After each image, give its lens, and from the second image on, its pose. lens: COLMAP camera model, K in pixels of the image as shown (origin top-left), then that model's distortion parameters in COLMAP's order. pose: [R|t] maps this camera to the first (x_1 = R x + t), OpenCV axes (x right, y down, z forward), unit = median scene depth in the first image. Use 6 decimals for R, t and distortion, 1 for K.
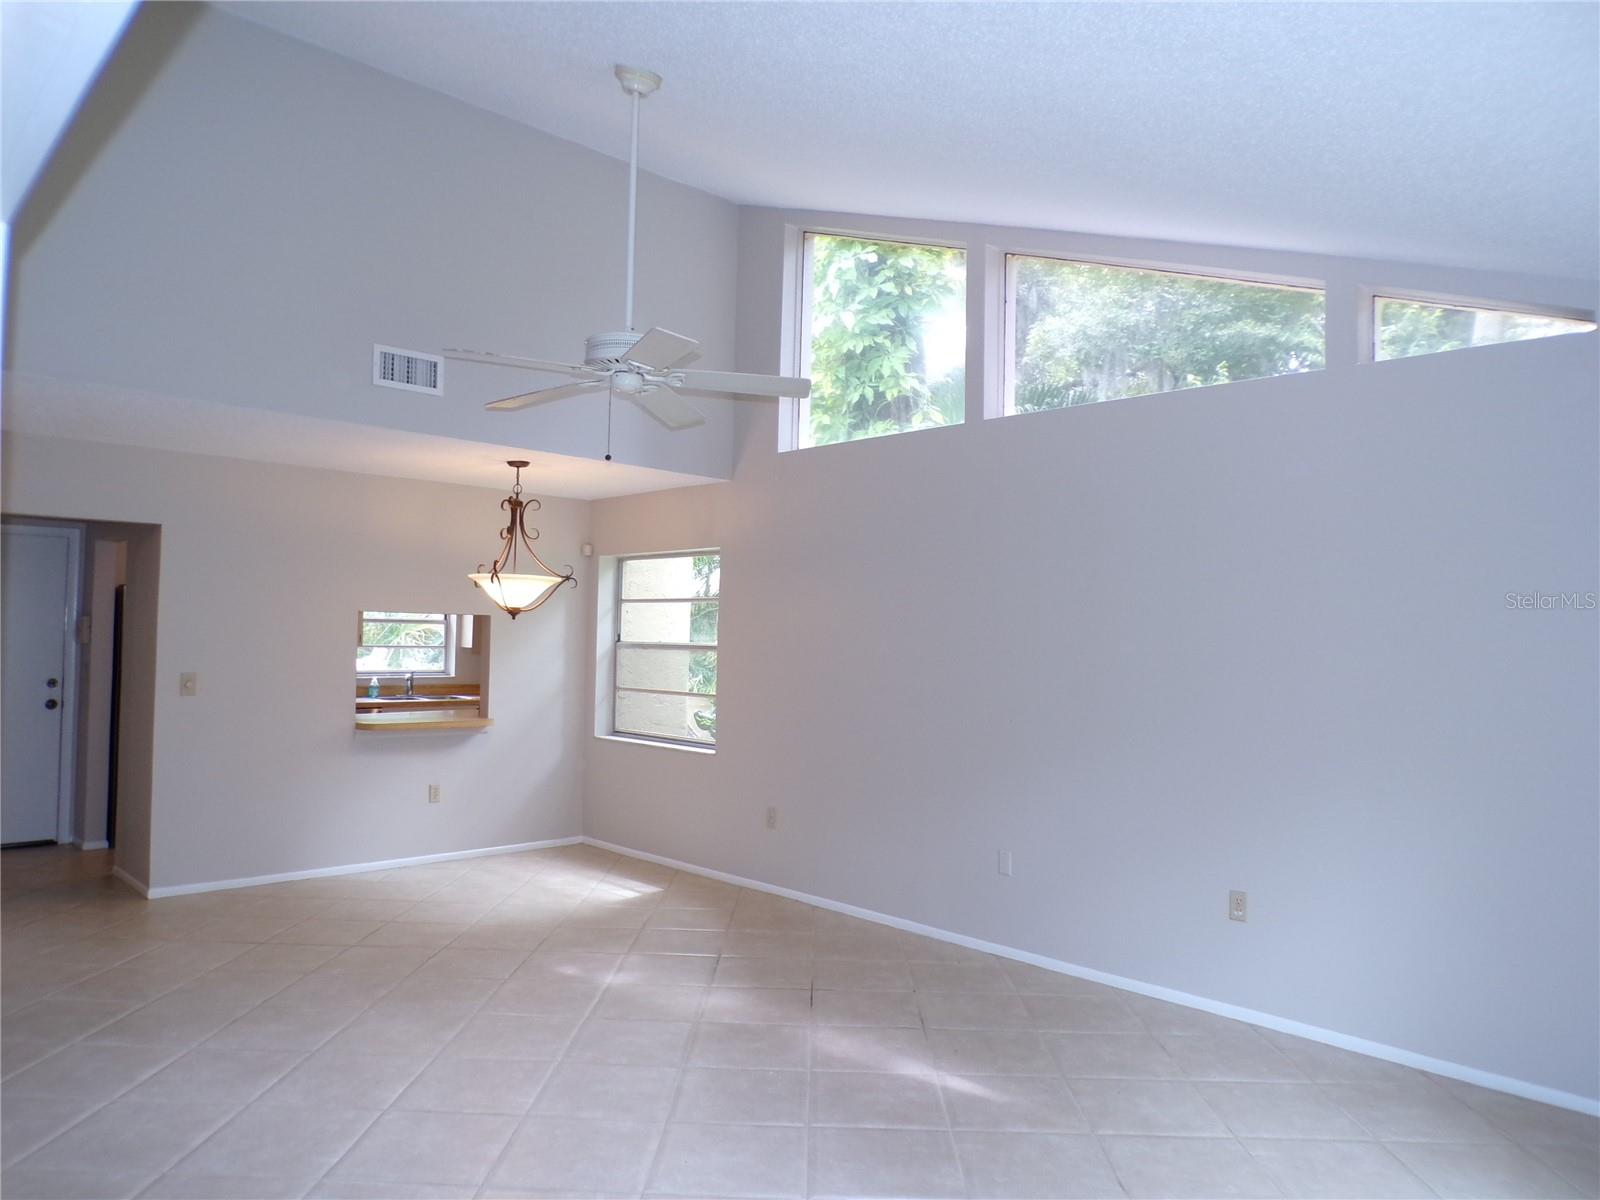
lens RADIAL K [[1090.3, 0, 800.0], [0, 1090.3, 600.0], [0, 0, 1]] dist [-0.043106, 0.014809]
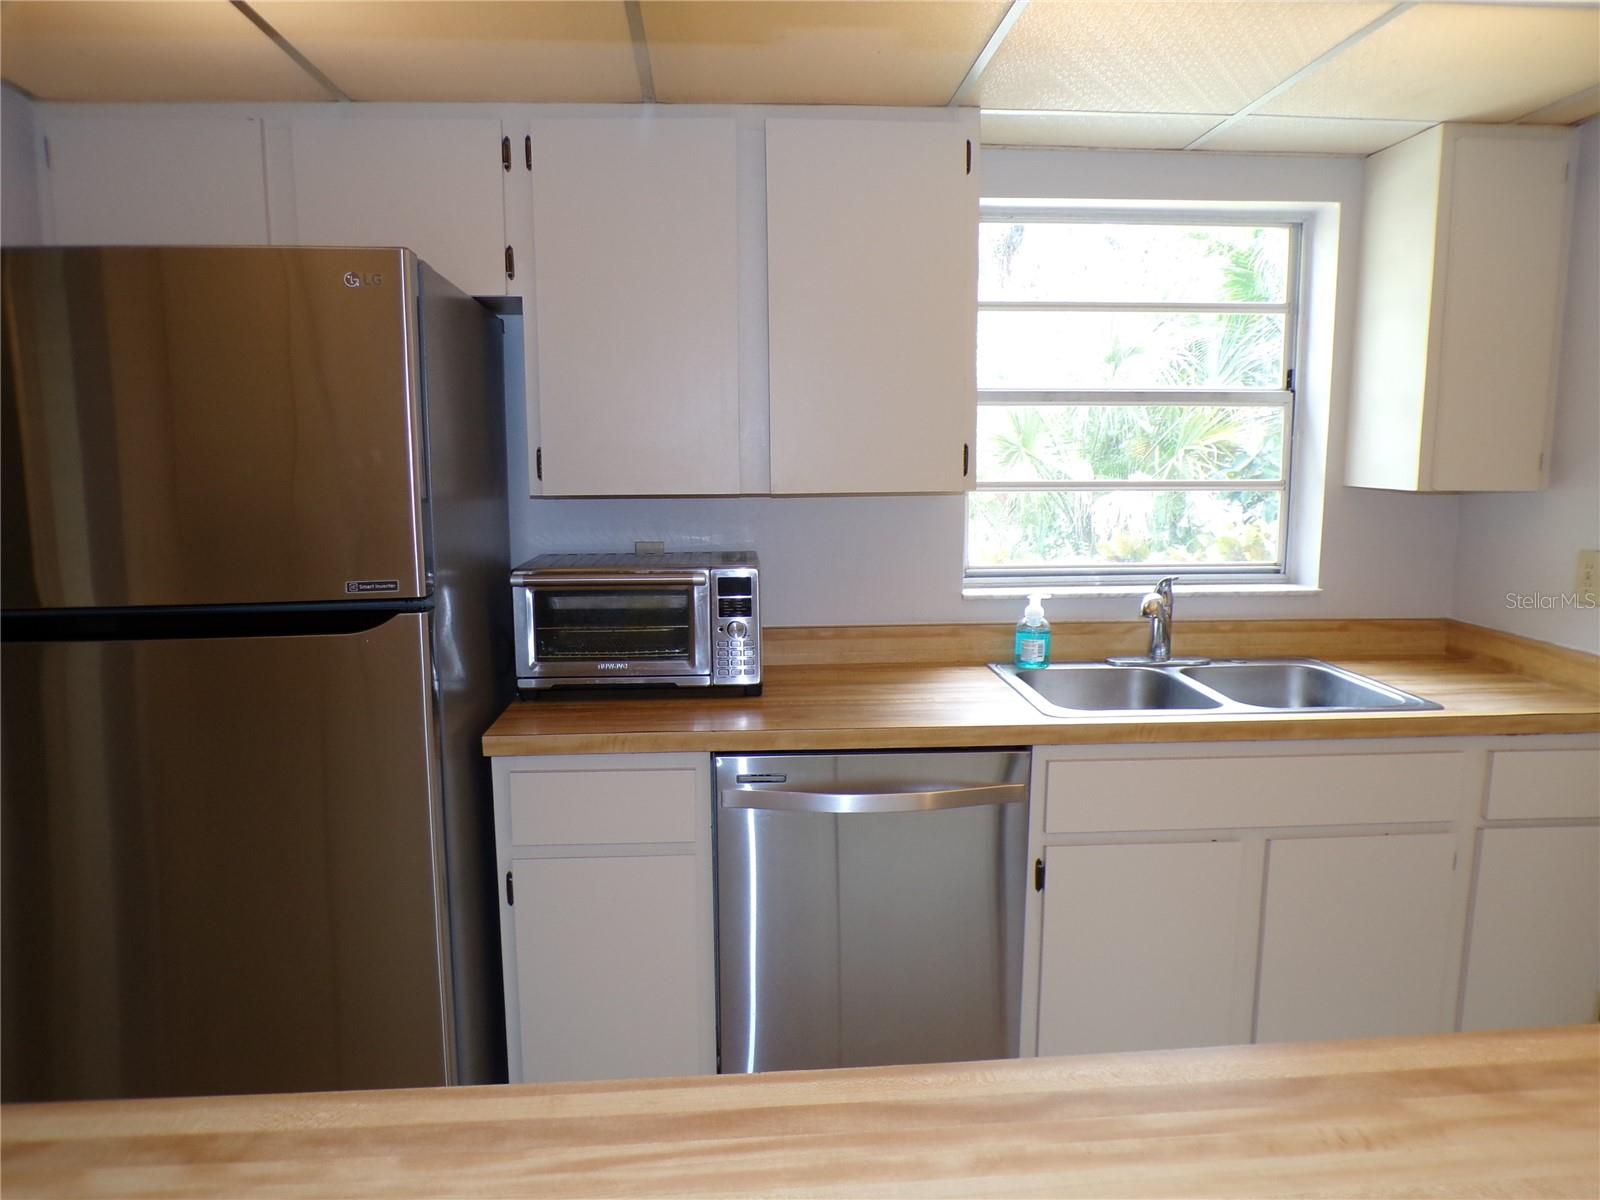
lens RADIAL K [[1090.3, 0, 800.0], [0, 1090.3, 600.0], [0, 0, 1]] dist [-0.043106, 0.014809]
pose [[0.761850, 0.067945, -0.644180, -0.239411], [0.037878, 0.988109, 0.149018, 0.025704], [0.646645, -0.137930, 0.750217, 0.700780]]
